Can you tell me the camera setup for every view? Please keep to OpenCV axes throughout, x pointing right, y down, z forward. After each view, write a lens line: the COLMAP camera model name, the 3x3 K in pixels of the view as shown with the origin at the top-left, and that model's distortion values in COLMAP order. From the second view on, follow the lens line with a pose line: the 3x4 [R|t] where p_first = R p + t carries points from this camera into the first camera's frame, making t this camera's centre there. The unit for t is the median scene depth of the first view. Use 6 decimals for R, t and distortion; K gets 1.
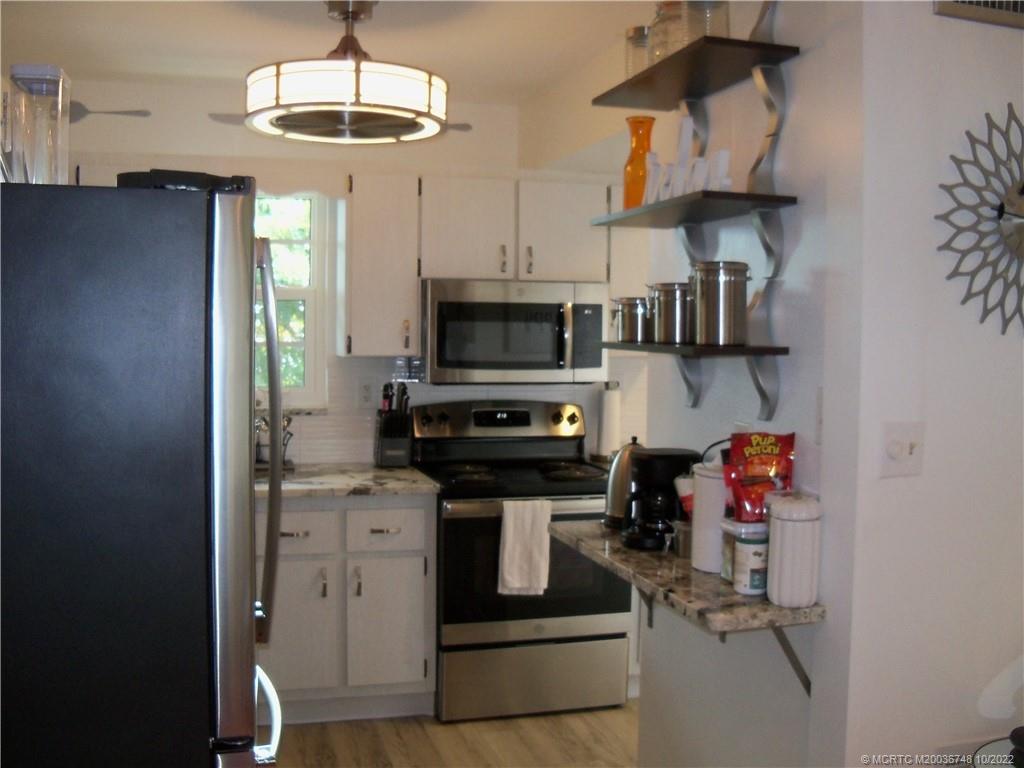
lens RADIAL K [[1060.7, 0, 512.0], [0, 1060.7, 384.0], [0, 0, 1]] dist [-0.247921, 0.306377]
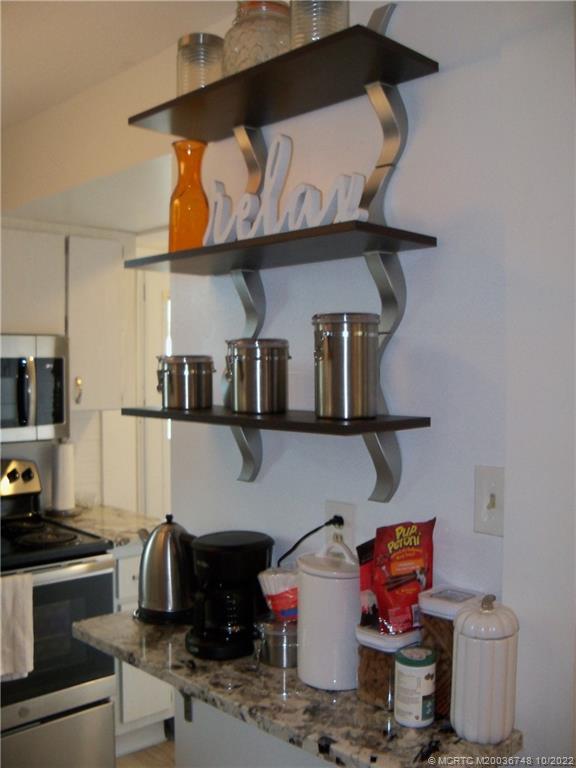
lens RADIAL K [[795.6, 0, 288.0], [0, 795.6, 384.0], [0, 0, 1]] dist [-0.247921, 0.306377]
pose [[0.879467, -0.020622, 0.475513, -0.118384], [0.035274, 0.999138, -0.021908, -0.046000], [-0.474651, 0.036040, 0.879436, 0.440915]]
